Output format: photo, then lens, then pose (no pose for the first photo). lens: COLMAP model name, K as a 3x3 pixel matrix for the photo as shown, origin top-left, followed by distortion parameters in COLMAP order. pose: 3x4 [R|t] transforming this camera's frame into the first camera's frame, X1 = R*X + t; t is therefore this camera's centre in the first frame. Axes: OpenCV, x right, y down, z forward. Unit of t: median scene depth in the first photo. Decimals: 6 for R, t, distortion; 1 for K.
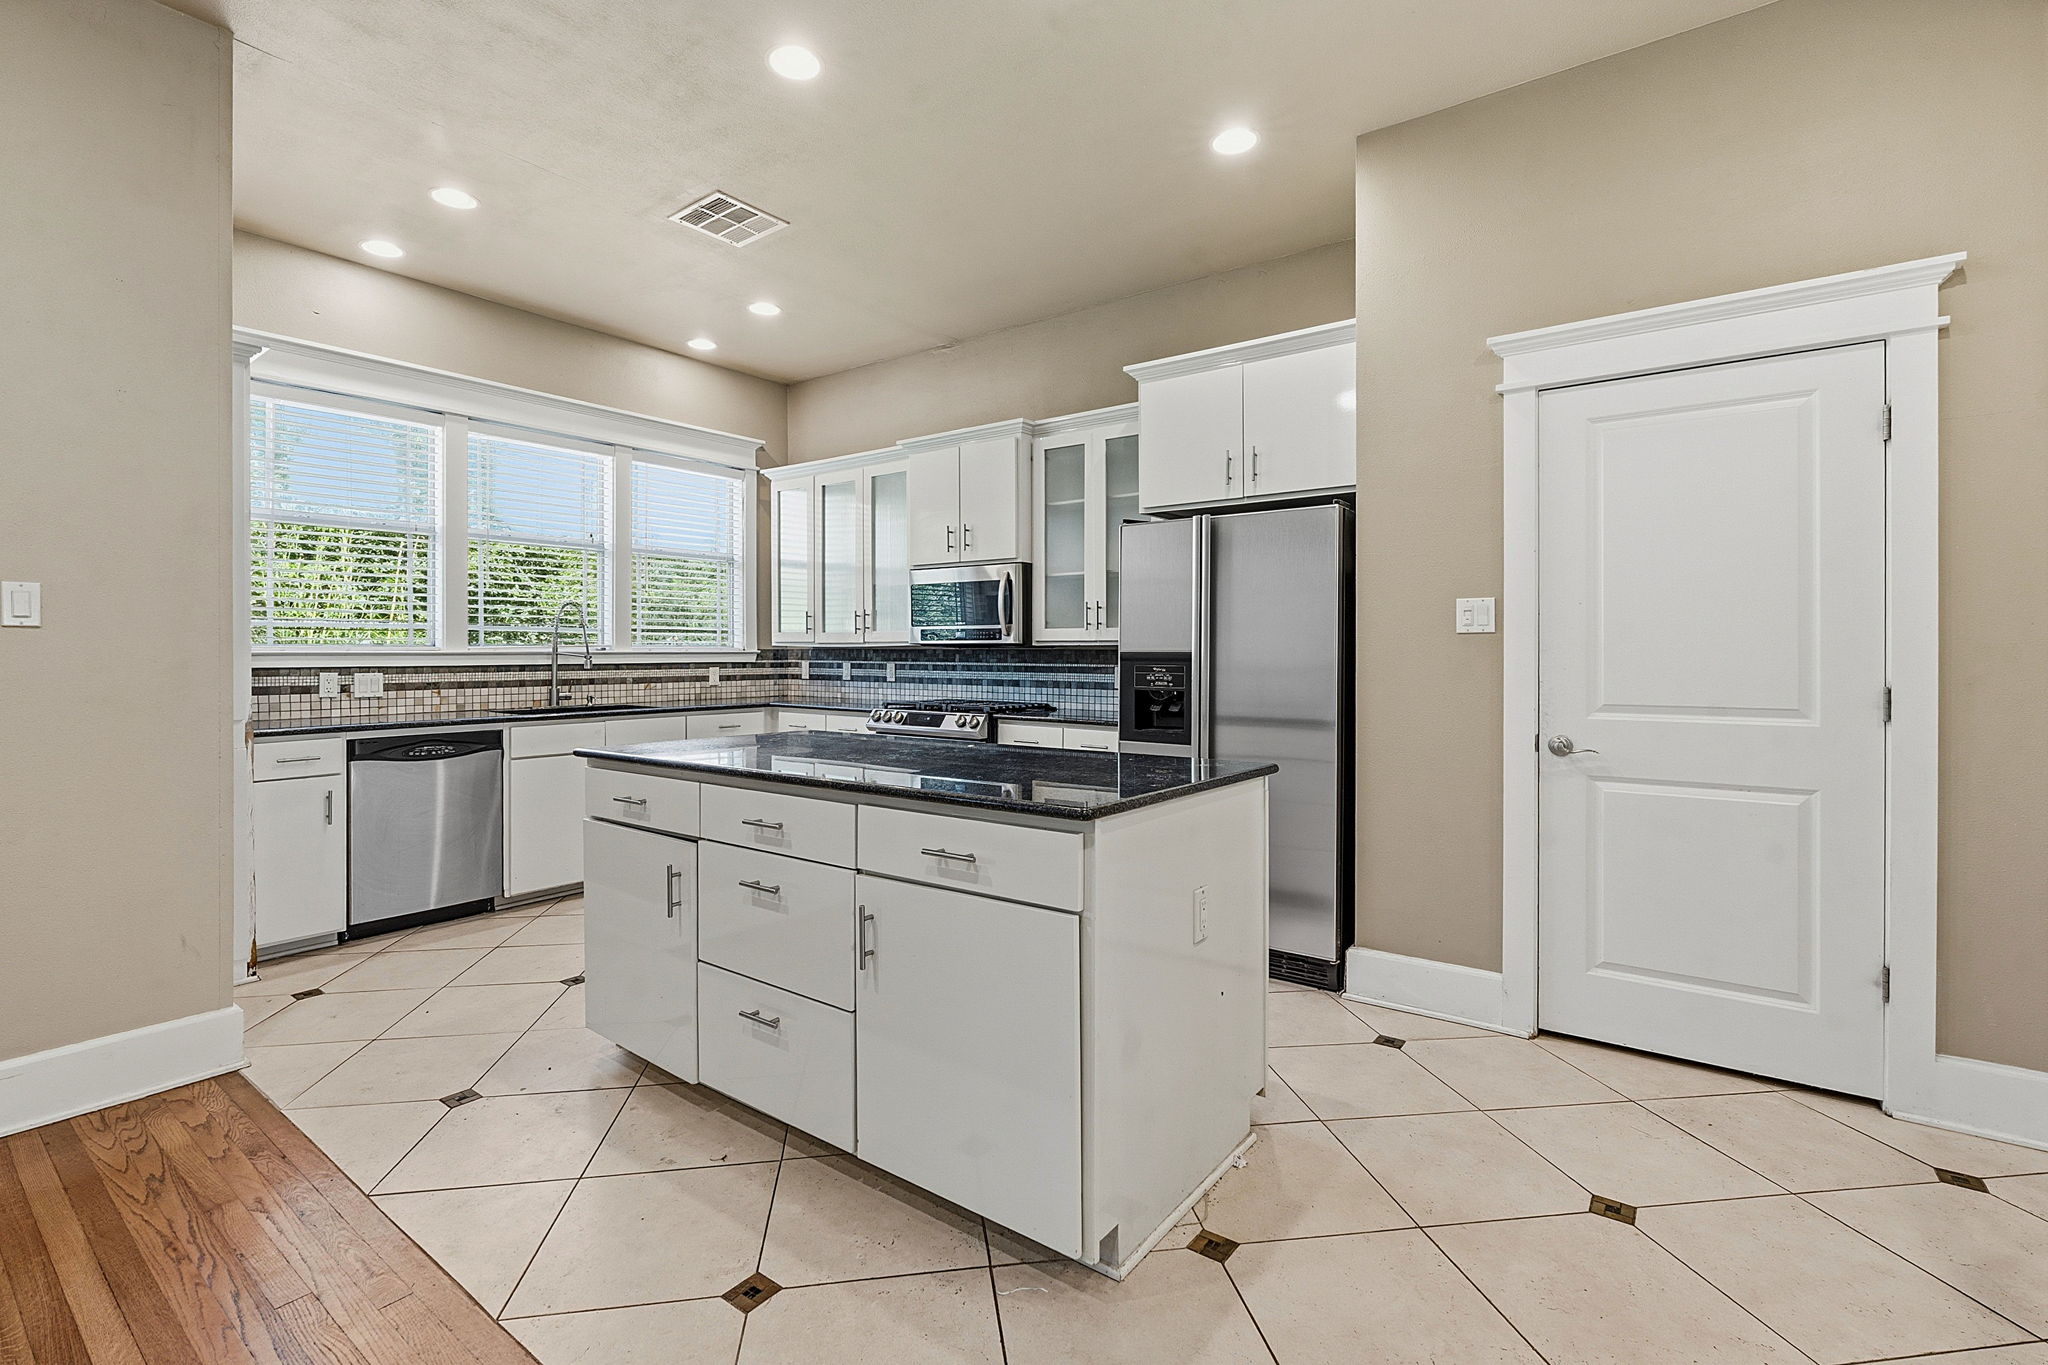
lens RADIAL K [[916.7, 0, 1028.4], [0, 916.7, 674.8], [0, 0, 1]] dist [-0.002154, -0.000227]
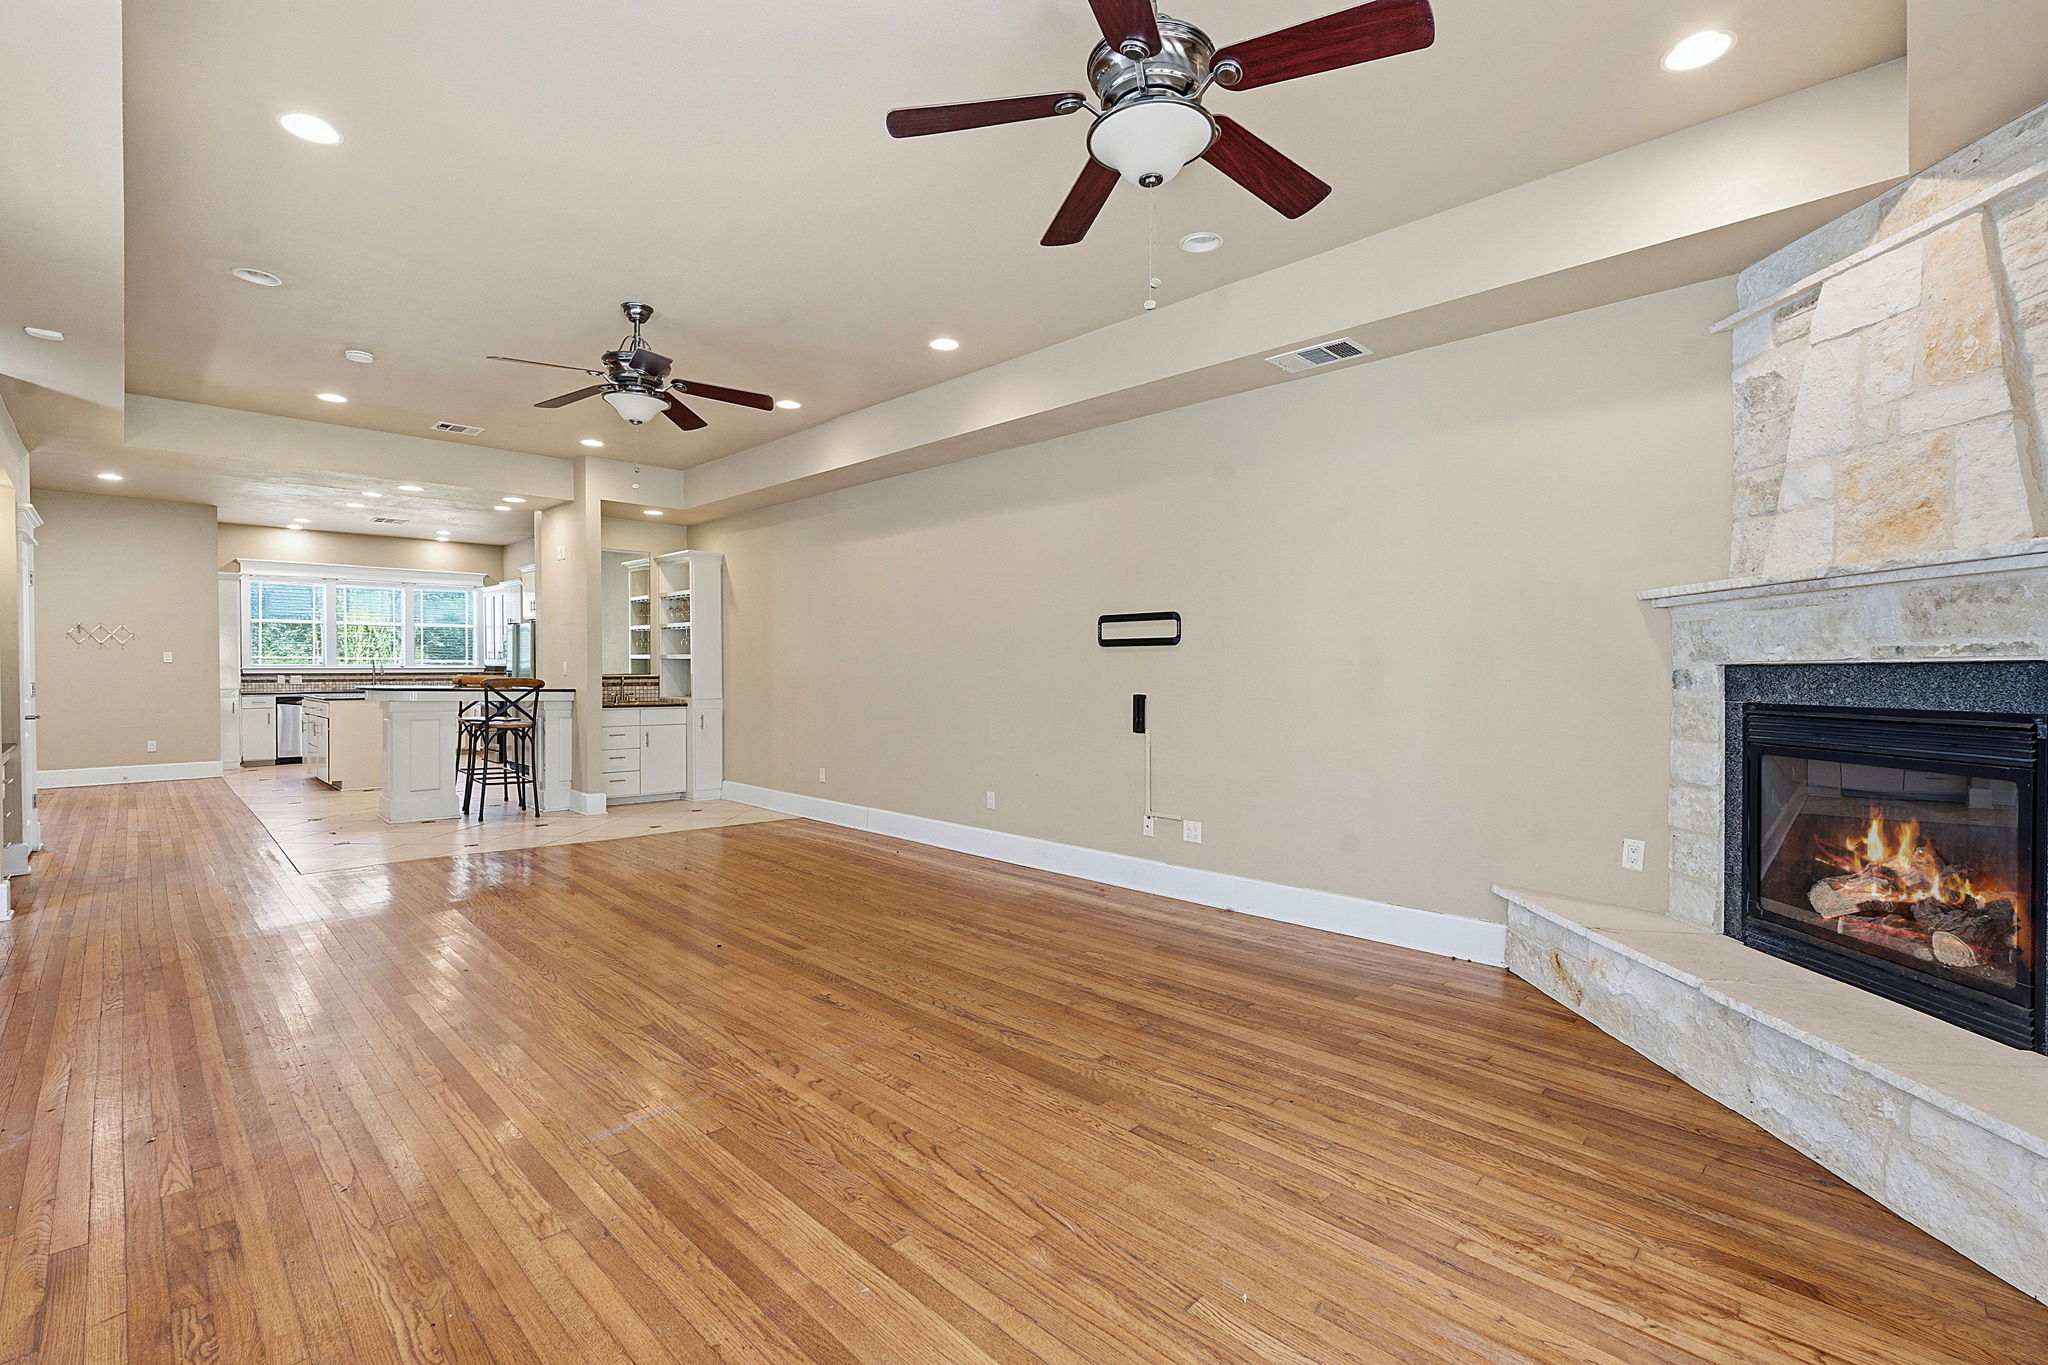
lens RADIAL K [[916.7, 0, 1028.4], [0, 916.7, 674.8], [0, 0, 1]] dist [-0.002154, -0.000227]
pose [[0.988578, 0.003641, -0.150669, 2.197202], [-0.006064, 0.999859, -0.015628, 0.029543], [0.150591, 0.016363, 0.988461, -1.645184]]
